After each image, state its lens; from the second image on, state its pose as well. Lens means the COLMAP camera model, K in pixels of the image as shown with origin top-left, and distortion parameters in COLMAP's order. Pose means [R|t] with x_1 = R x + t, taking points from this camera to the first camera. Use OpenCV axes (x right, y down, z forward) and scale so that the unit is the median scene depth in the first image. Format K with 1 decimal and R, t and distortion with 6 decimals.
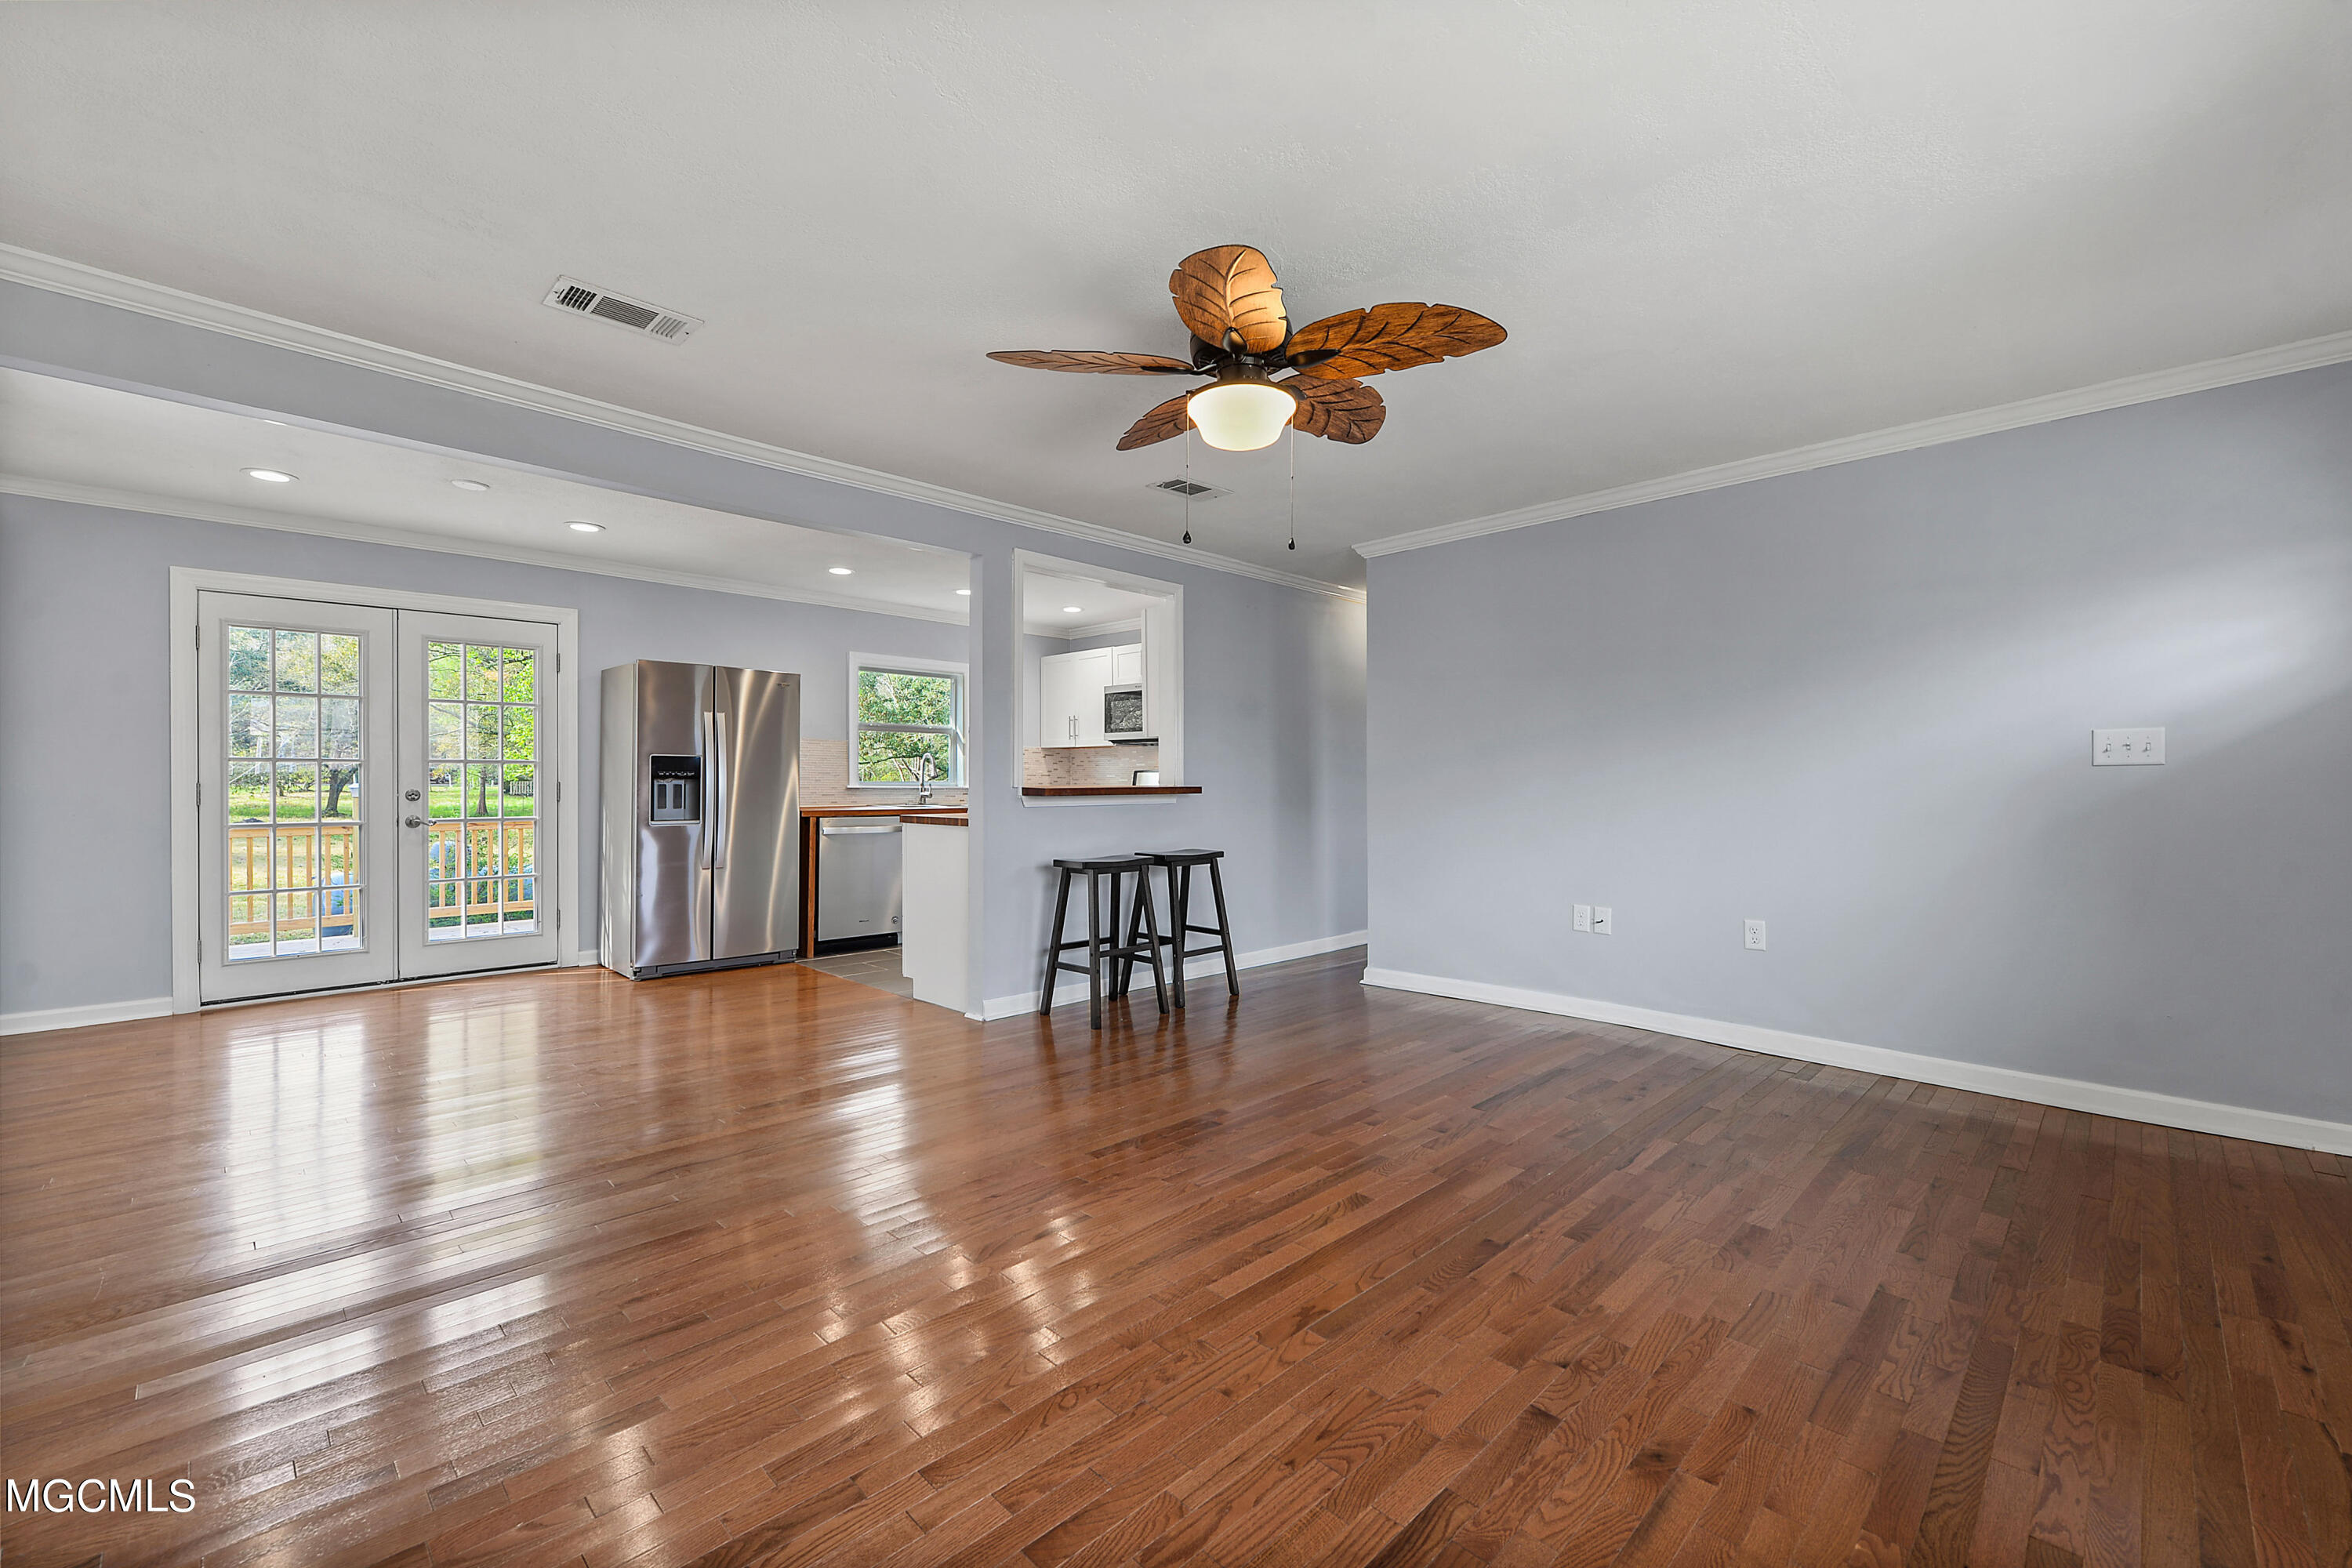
lens RADIAL K [[974.2, 0, 1171.7], [0, 974.2, 784.9], [0, 0, 1]] dist [-0.001903, -0.000189]
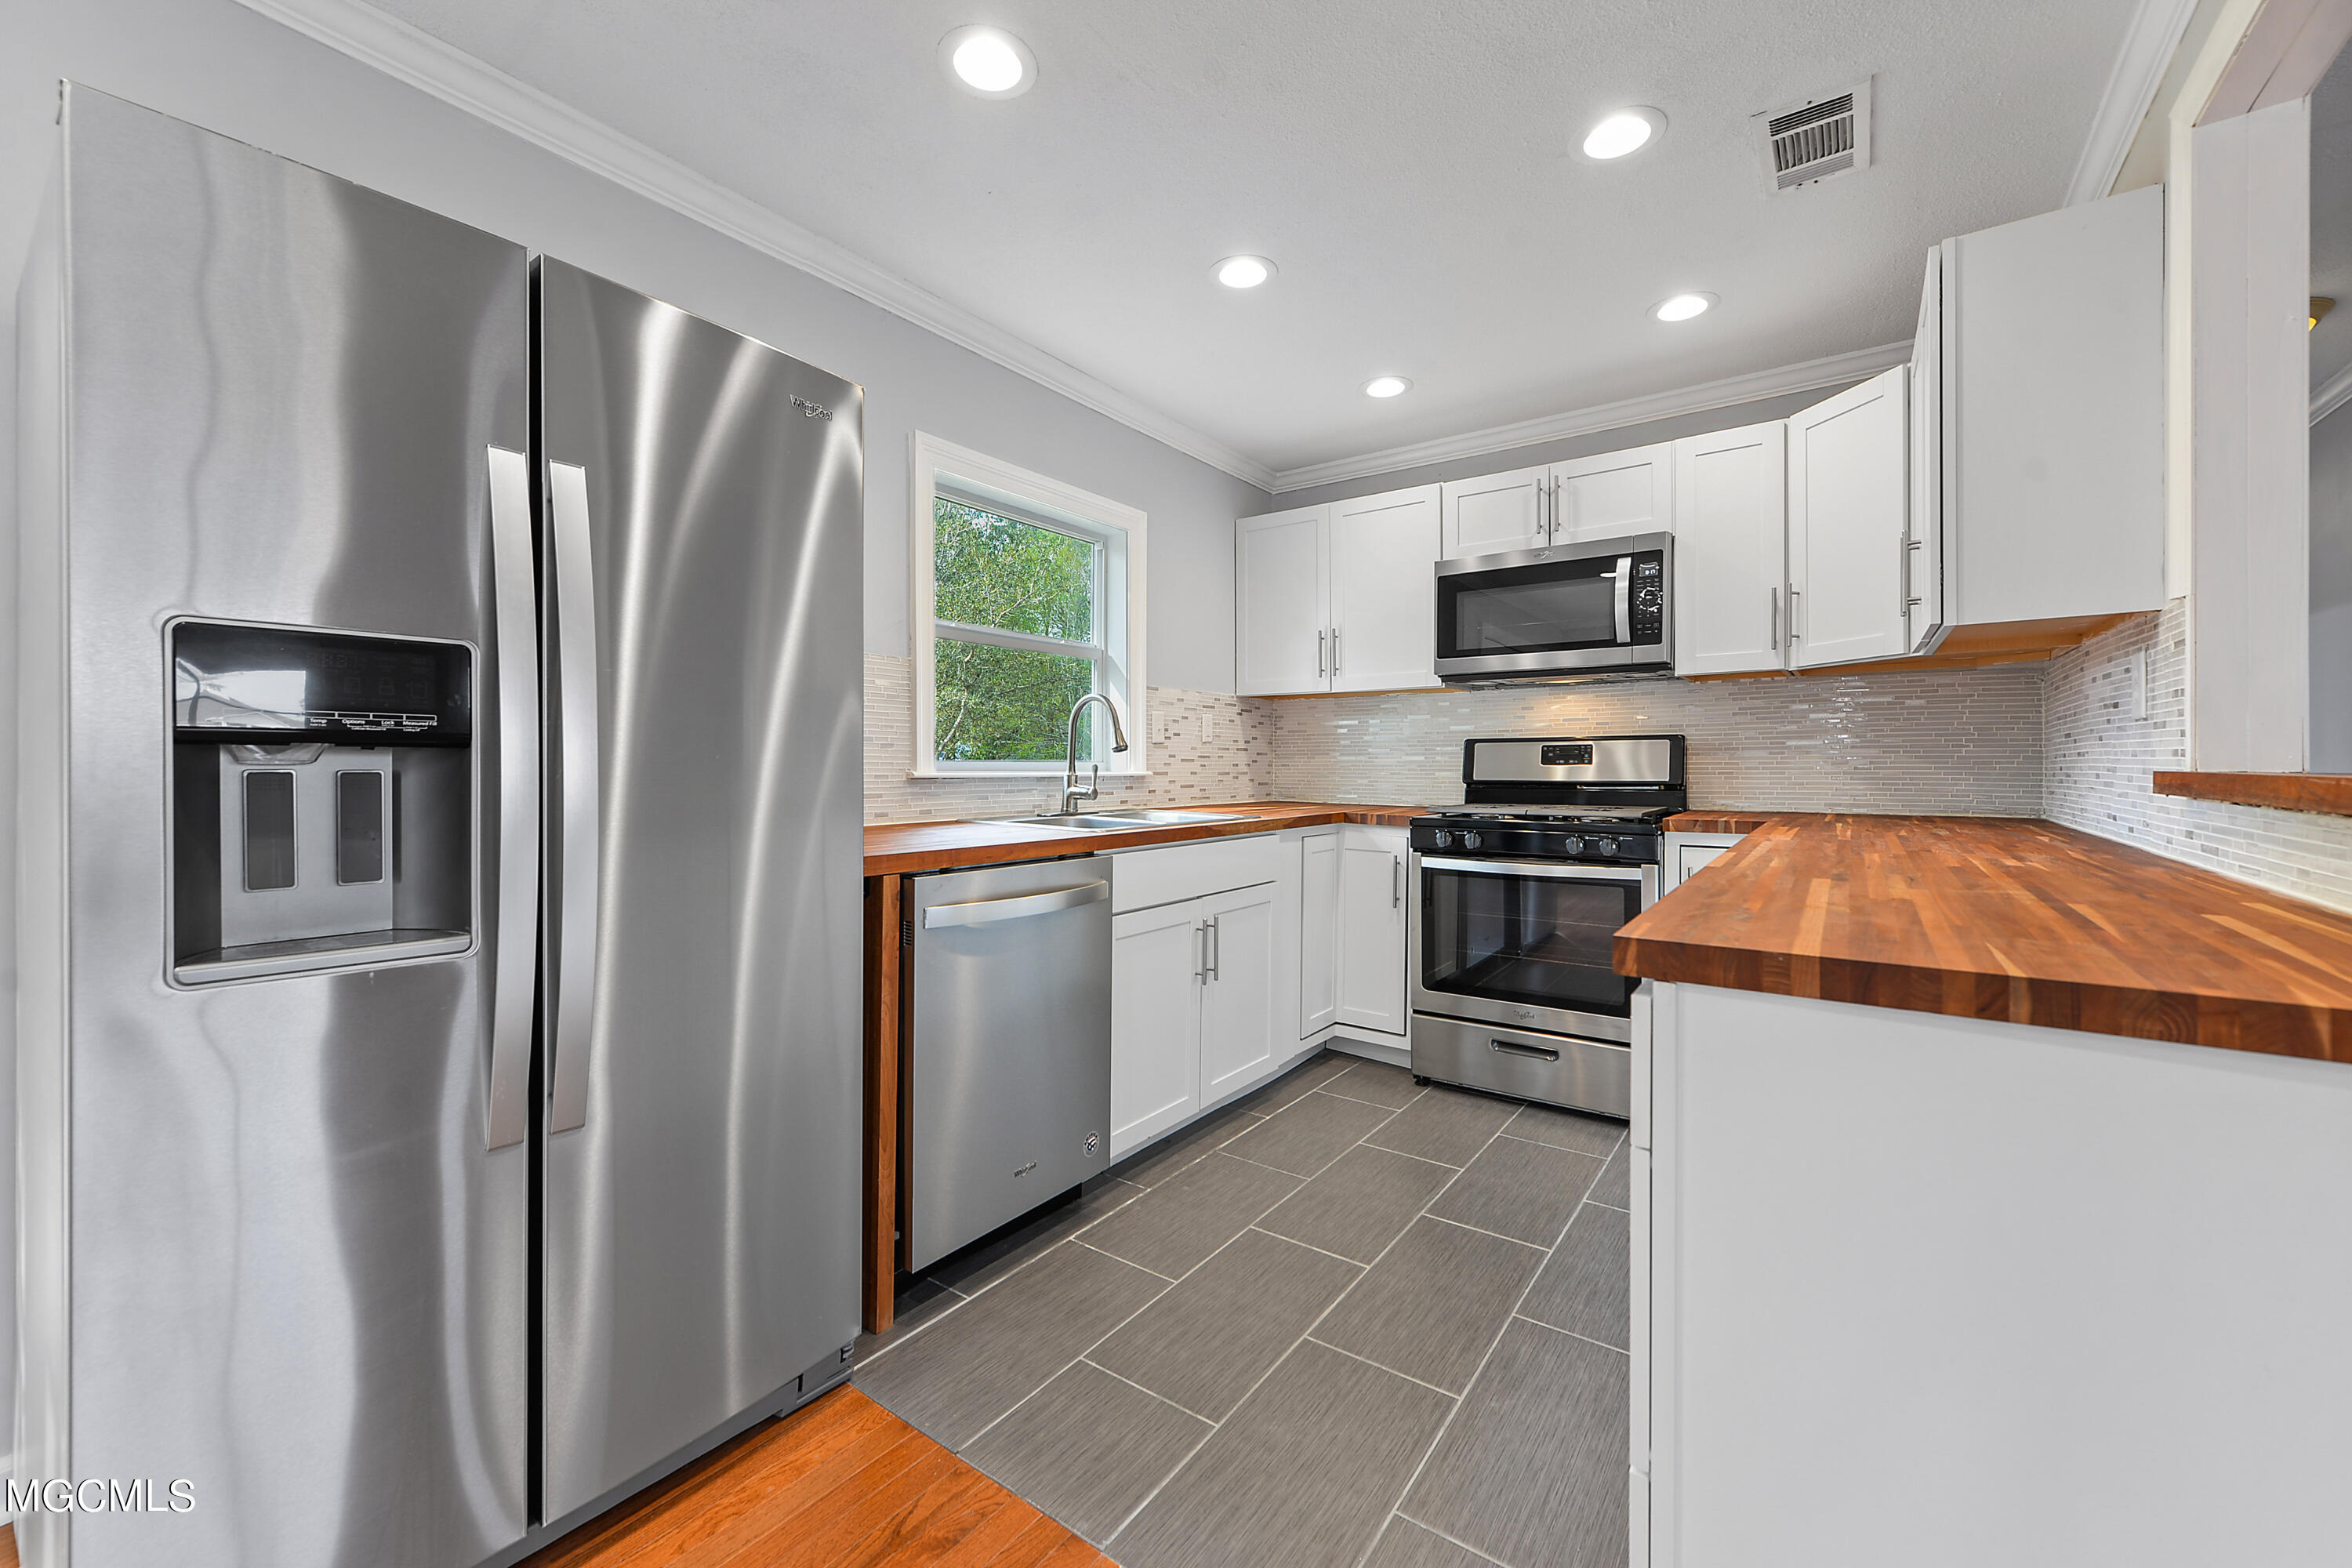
lens RADIAL K [[936.7, 0, 1170.2], [0, 936.7, 774.4], [0, 0, 1]] dist [0.008014, -0.002326]
pose [[0.988442, -0.003333, 0.151565, -0.425424], [0.001966, 0.999956, 0.009172, -0.001982], [-0.151589, -0.008768, 0.988405, 0.905374]]
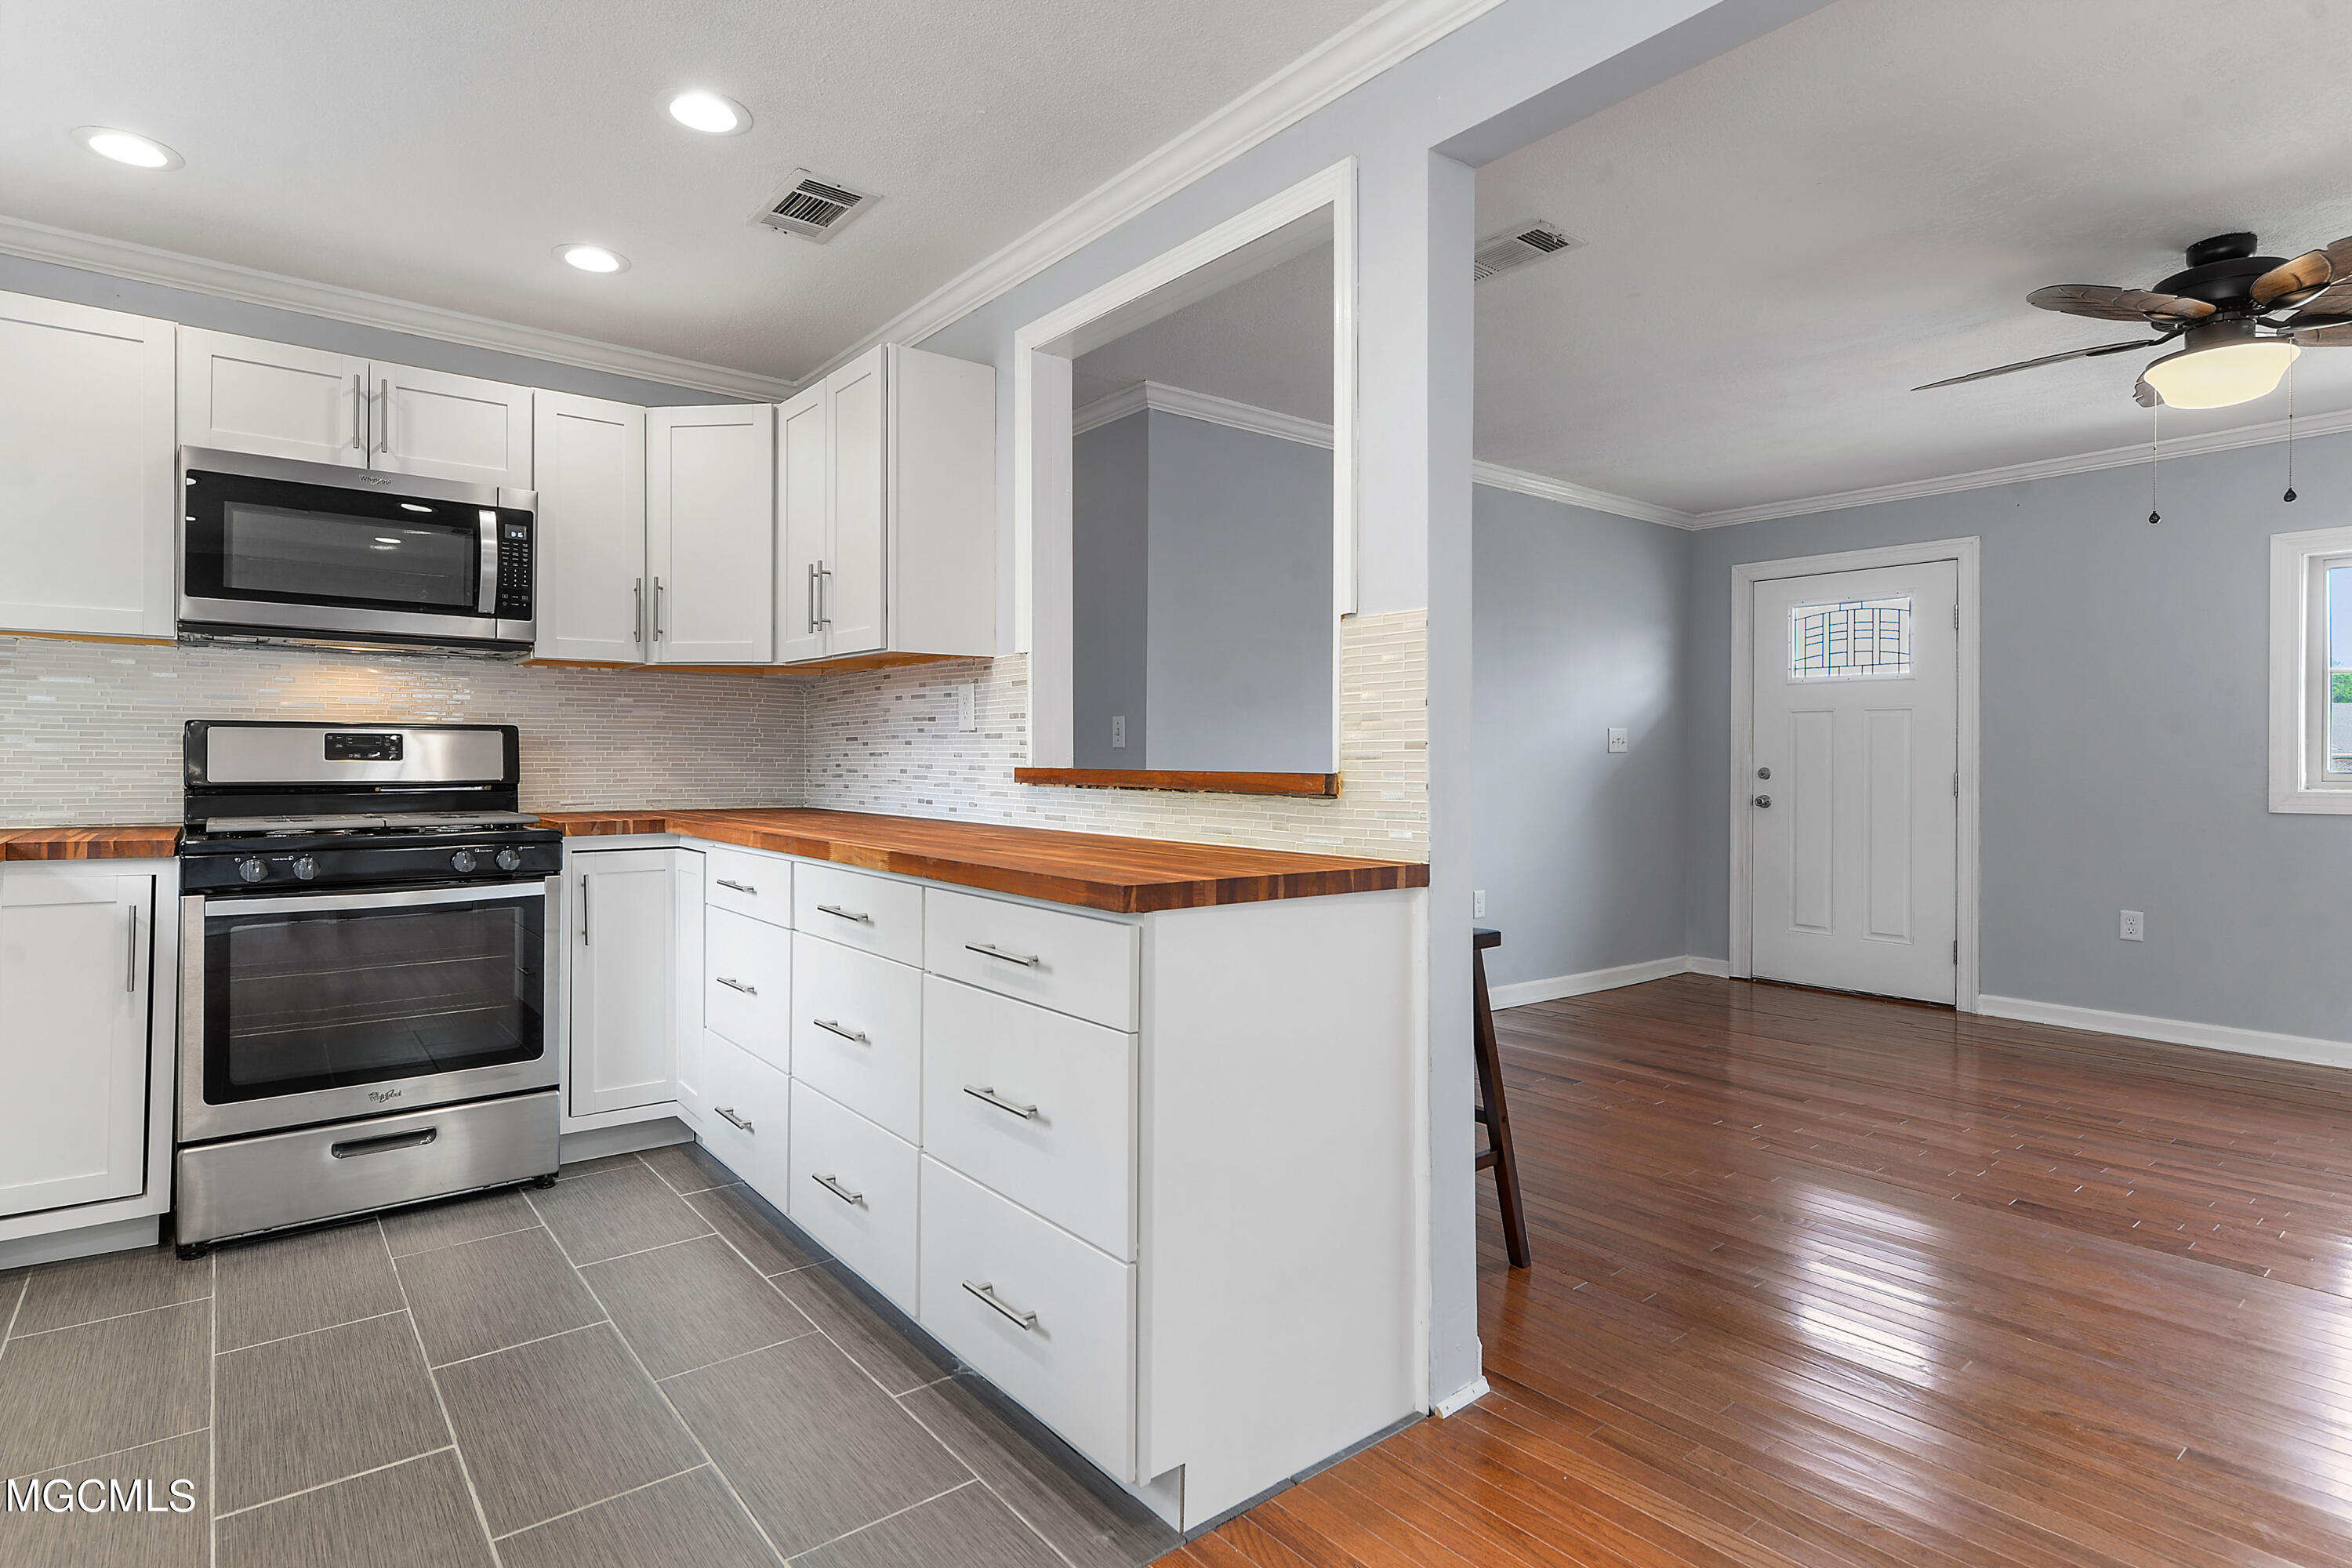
lens RADIAL K [[1188.3, 0, 1169.9], [0, 1188.3, 750.7], [0, 0, 1]] dist [0.010919, -0.000251]
pose [[0.113490, 0.009150, 0.993497, -0.652414], [-0.003489, 0.999955, -0.008810, -0.003097], [-0.993533, -0.002466, 0.113517, 1.034528]]
